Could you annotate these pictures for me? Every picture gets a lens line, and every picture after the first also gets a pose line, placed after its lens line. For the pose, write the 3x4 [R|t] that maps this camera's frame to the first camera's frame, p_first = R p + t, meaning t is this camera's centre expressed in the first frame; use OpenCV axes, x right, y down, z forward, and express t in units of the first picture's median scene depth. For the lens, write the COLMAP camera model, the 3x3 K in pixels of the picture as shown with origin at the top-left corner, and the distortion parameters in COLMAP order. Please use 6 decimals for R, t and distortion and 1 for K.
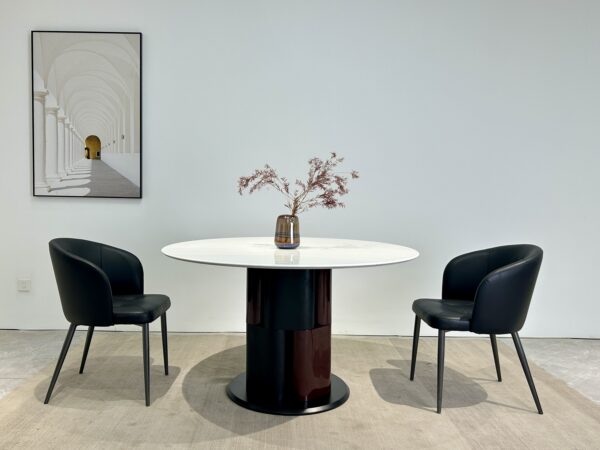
lens RADIAL K [[502.0, 0, 300.0], [0, 502.0, 225.0], [0, 0, 1]] dist [0.004918, 0.000797]
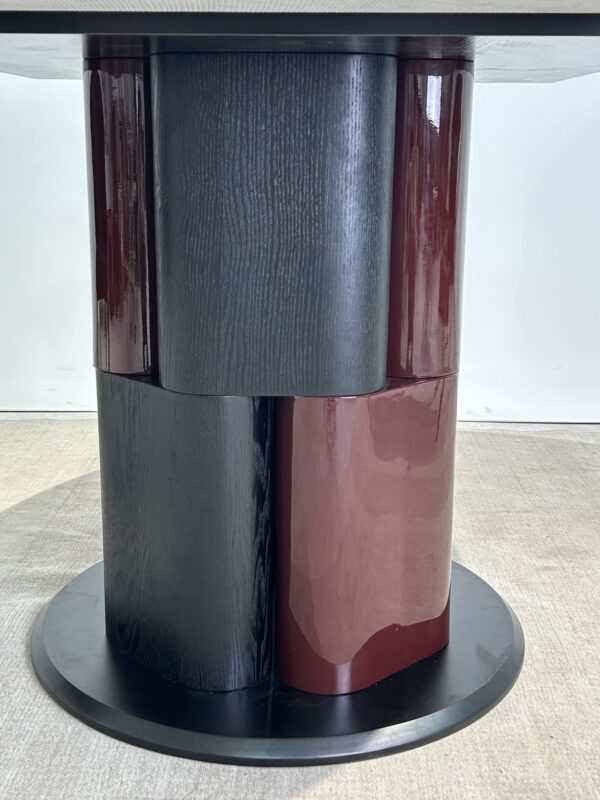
lens RADIAL K [[940.1, 0, 300.0], [0, 940.1, 400.0], [0, 0, 1]] dist [-0.001267, -0.000439]
pose [[0.997193, 0.005419, -0.074678, 0.022206], [0.009141, 0.981105, 0.193262, 0.127352], [0.074314, -0.193402, 0.978301, 0.579840]]
